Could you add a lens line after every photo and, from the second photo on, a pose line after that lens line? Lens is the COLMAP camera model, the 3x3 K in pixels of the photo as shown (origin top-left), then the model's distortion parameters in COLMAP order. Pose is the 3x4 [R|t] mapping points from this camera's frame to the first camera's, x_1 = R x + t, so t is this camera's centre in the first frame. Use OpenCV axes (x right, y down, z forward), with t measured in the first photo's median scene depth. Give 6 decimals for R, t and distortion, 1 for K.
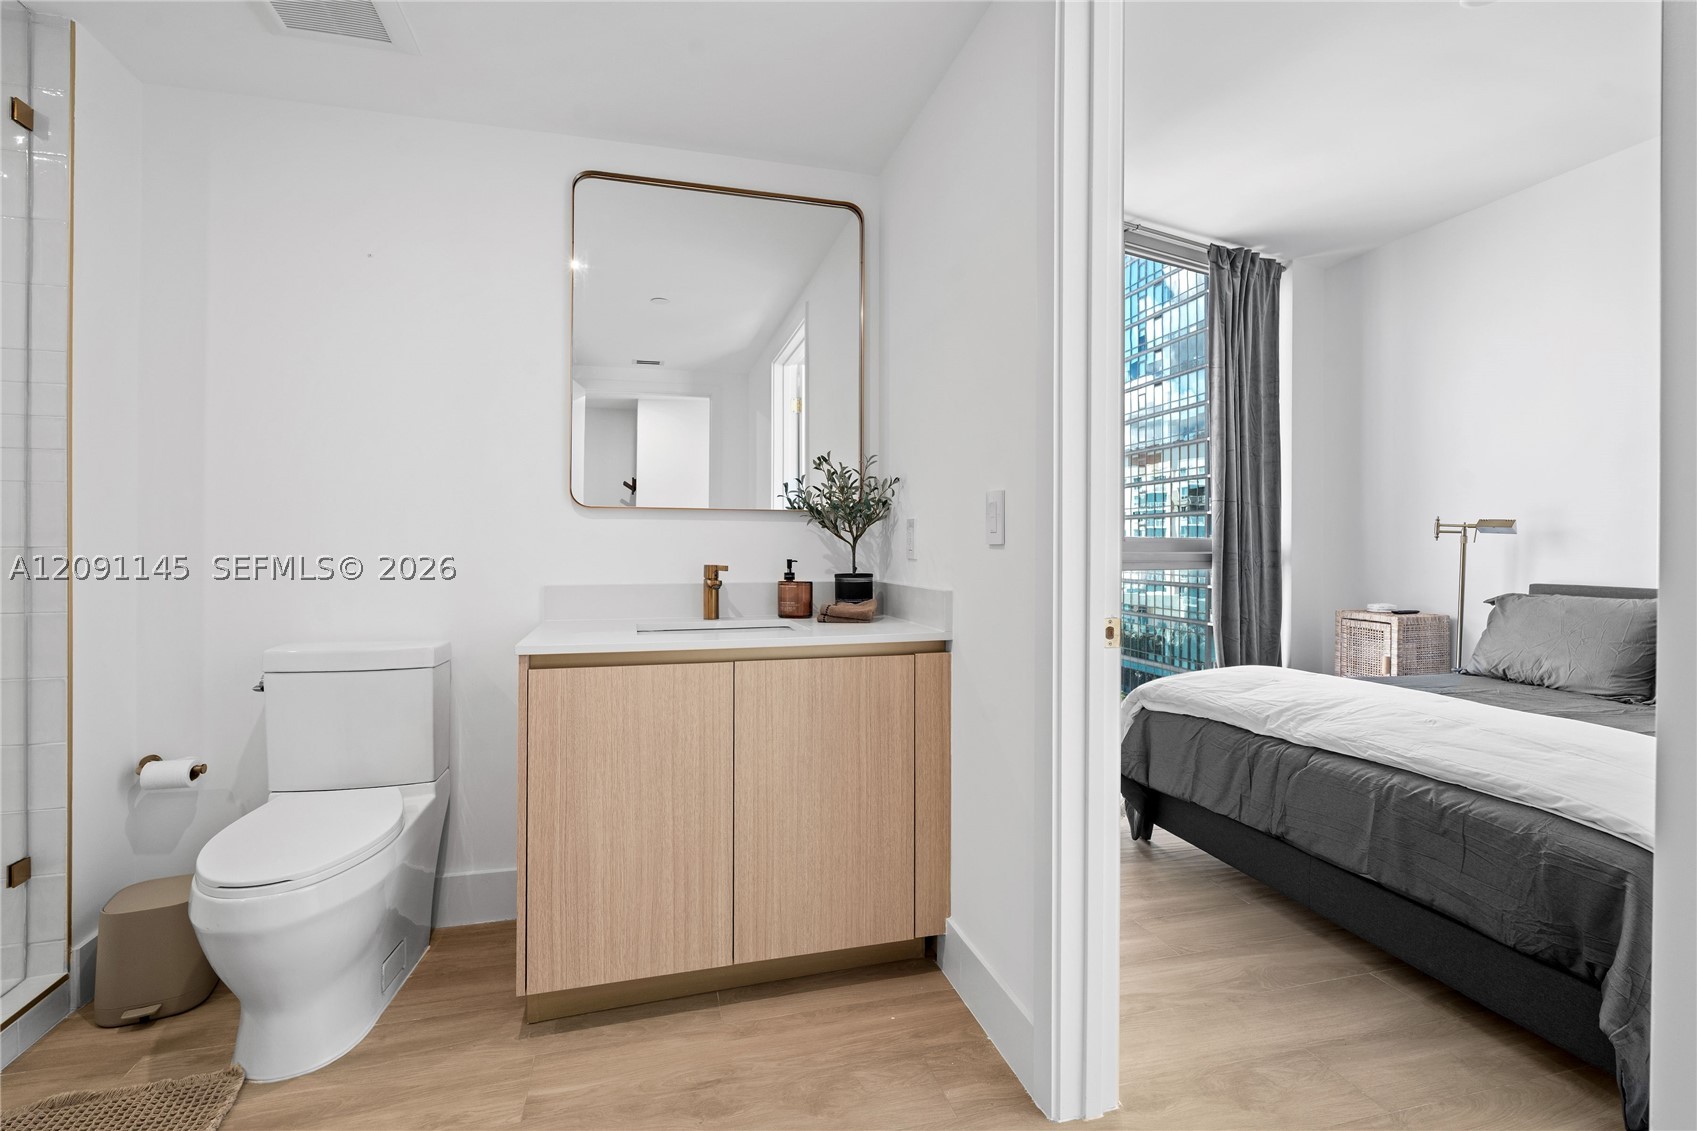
lens RADIAL K [[752.6, 0, 845.8], [0, 752.6, 551.4], [0, 0, 1]] dist [-0.006862, 0.002364]
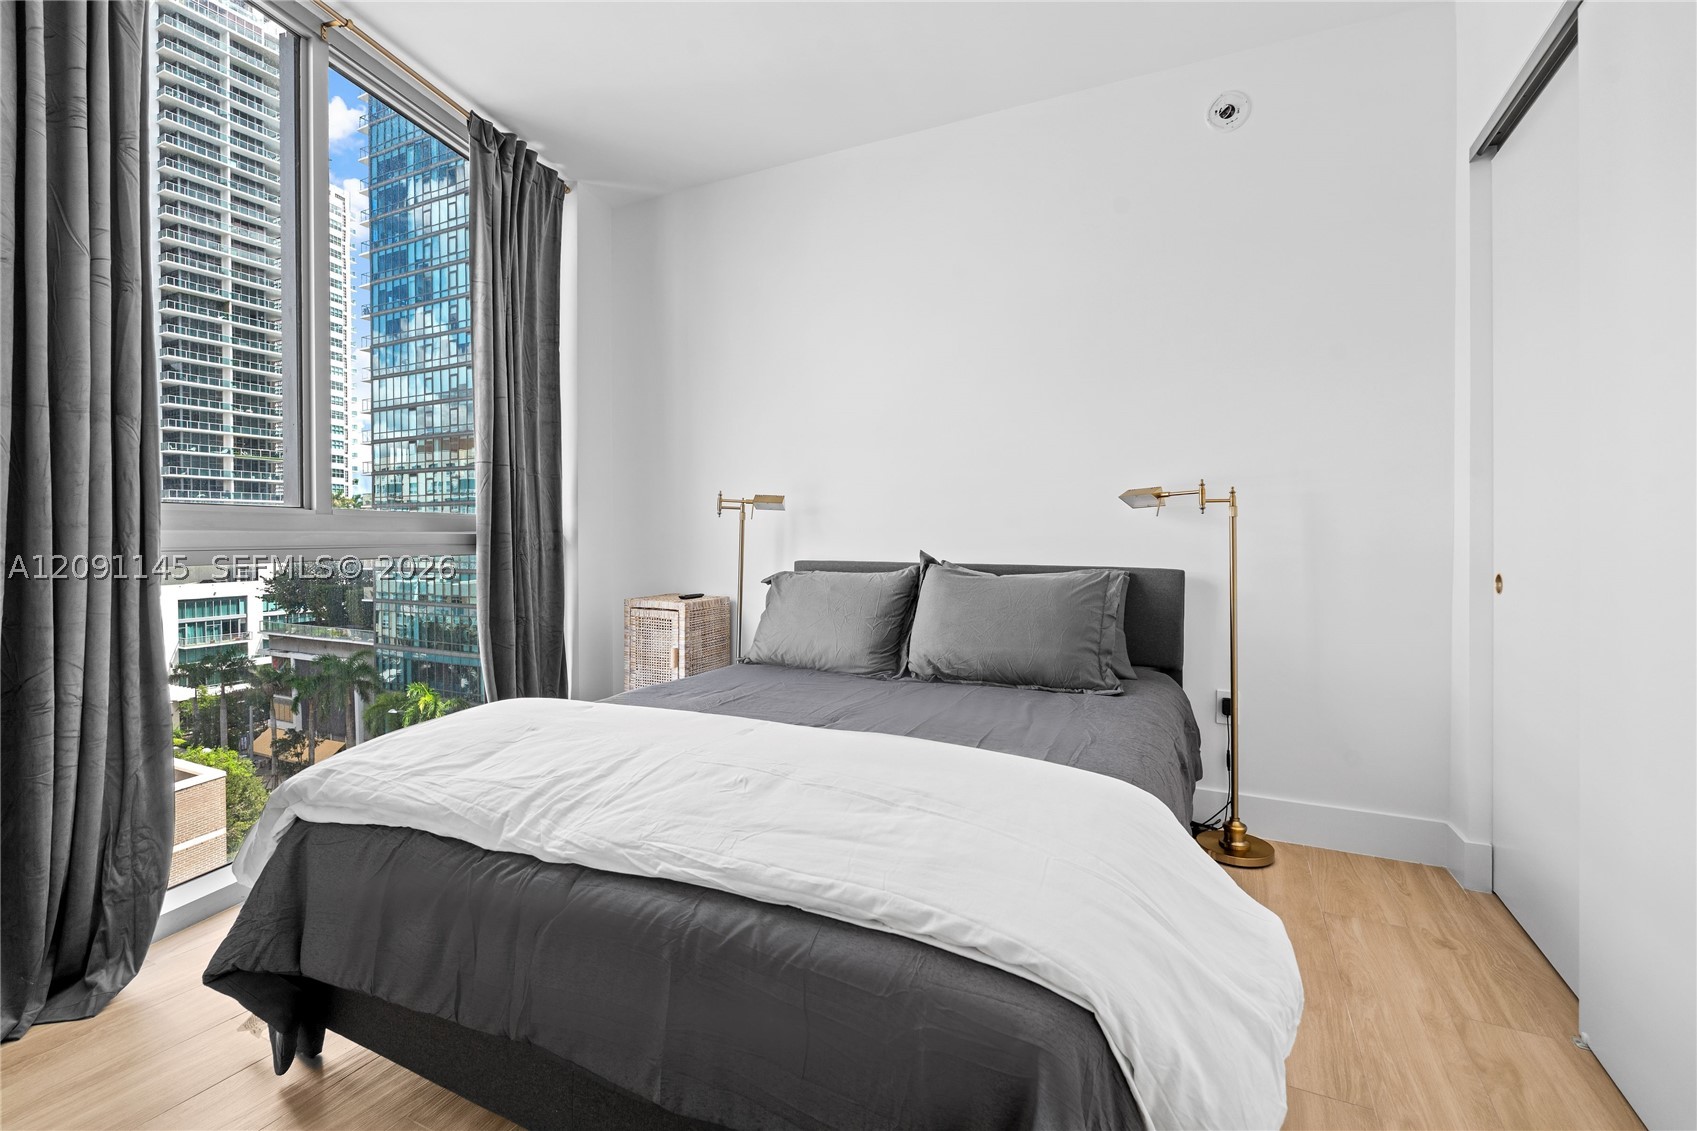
lens RADIAL K [[752.6, 0, 846.7], [0, 752.6, 534.3], [0, 0, 1]] dist [-0.006862, 0.002364]
pose [[0.655040, -0.004354, 0.755582, 0.199436], [0.008944, 0.999958, -0.001991, 0.010171], [-0.755541, 0.008062, 0.655051, 0.287045]]
